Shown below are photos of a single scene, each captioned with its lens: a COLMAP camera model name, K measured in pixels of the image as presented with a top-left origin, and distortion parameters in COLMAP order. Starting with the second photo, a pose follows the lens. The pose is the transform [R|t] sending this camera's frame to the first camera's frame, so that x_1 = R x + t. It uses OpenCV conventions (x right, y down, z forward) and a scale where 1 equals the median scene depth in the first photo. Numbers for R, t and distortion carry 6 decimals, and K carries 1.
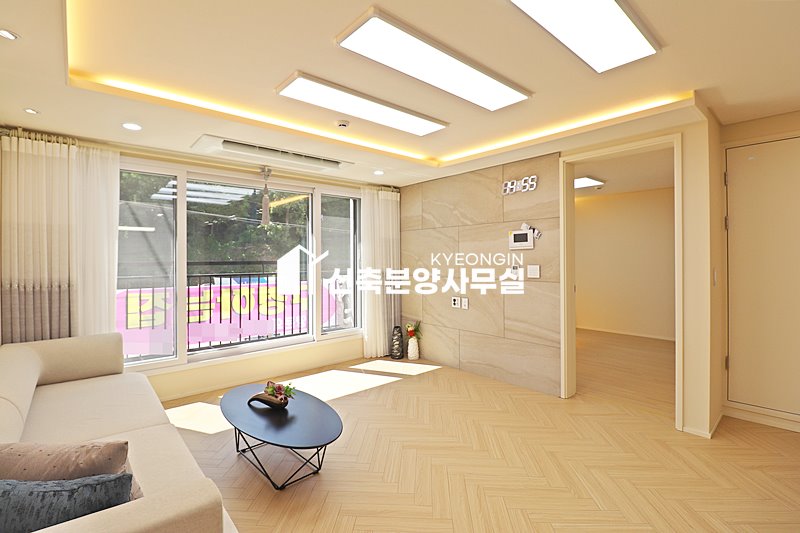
lens RADIAL K [[371.3, 0, 403.9], [0, 371.3, 257.9], [0, 0, 1]] dist [0.002056, -0.013356]
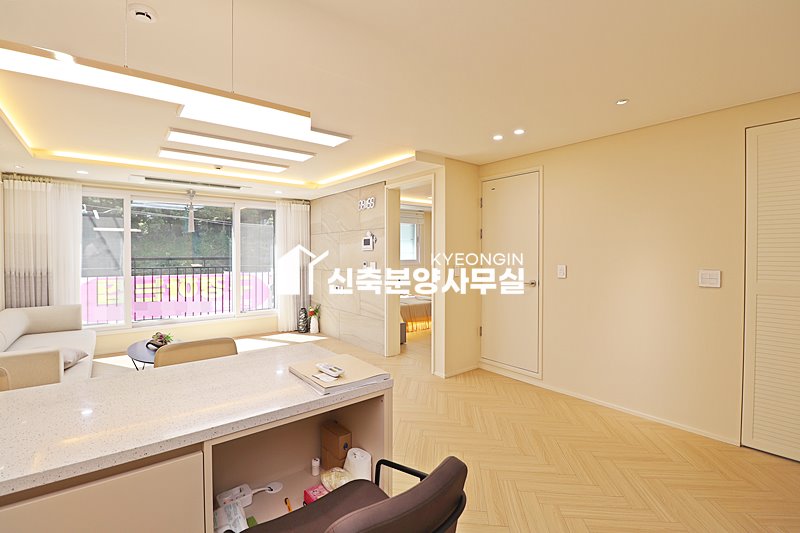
lens RADIAL K [[371.3, 0, 403.9], [0, 371.3, 257.9], [0, 0, 1]] dist [0.002056, -0.013356]
pose [[0.998706, 0.006834, -0.050389, 0.532870], [-0.006246, 0.999911, 0.011808, -0.012893], [0.050465, -0.011478, 0.998660, -0.375669]]
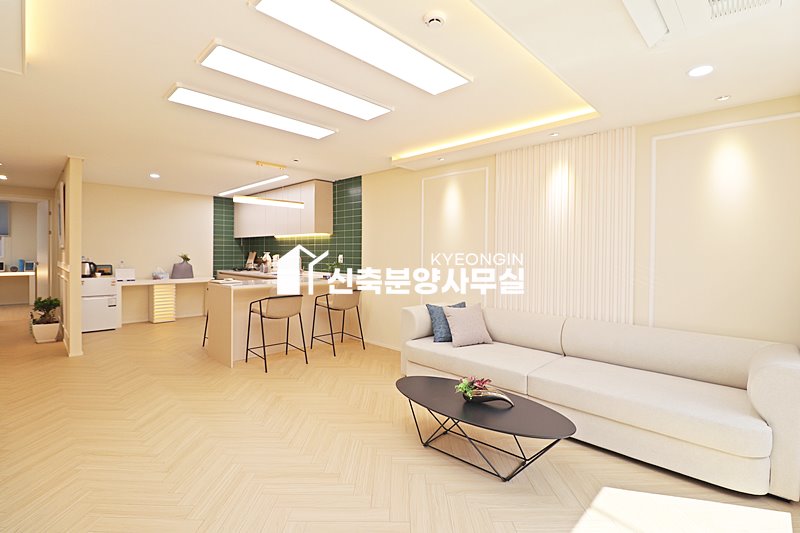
lens RADIAL K [[369.8, 0, 397.8], [0, 369.8, 262.3], [0, 0, 1]] dist [0.001596, -0.000089]
pose [[-0.998266, -0.002393, -0.058818, -0.056325], [-0.003887, 0.999673, 0.025292, 0.013198], [0.058738, 0.025477, -0.997948, 1.275294]]
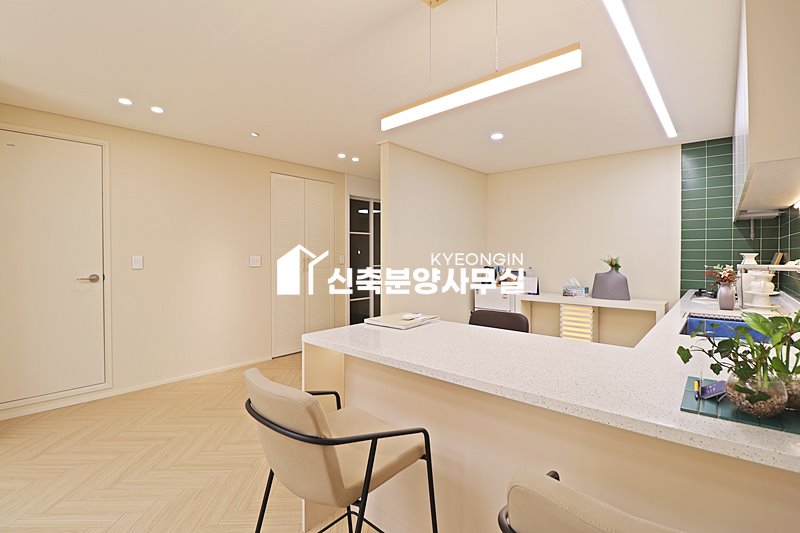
lens RADIAL K [[370.9, 0, 398.3], [0, 370.9, 260.1], [0, 0, 1]] dist [0.001692, -0.013300]
pose [[-0.119822, -0.010361, 0.992741, -0.093794], [0.002430, 0.999939, 0.010730, 0.017906], [-0.992792, 0.003698, -0.119790, 0.080417]]
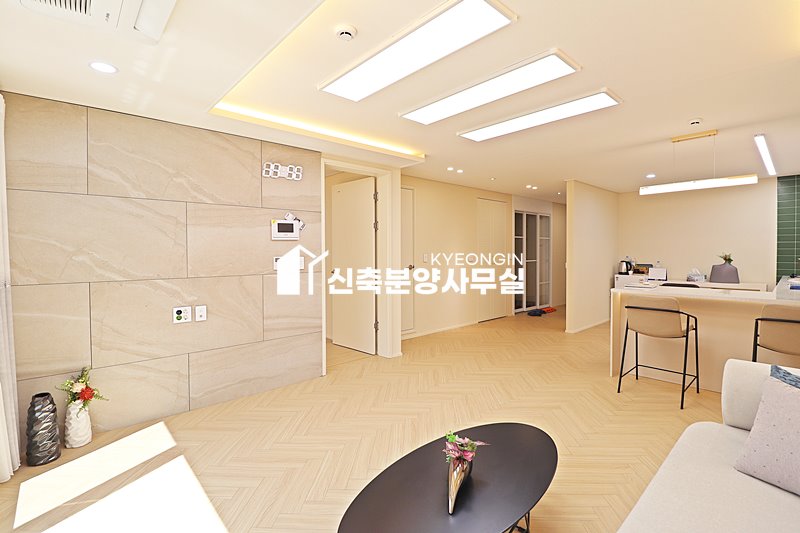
lens RADIAL K [[371.3, 0, 403.9], [0, 371.3, 257.9], [0, 0, 1]] dist [0.002056, -0.013356]
pose [[-0.016694, -0.010744, 0.999803, -0.645666], [0.005825, 0.999924, 0.010842, 0.014101], [-0.999844, 0.006004, -0.016630, 0.734047]]
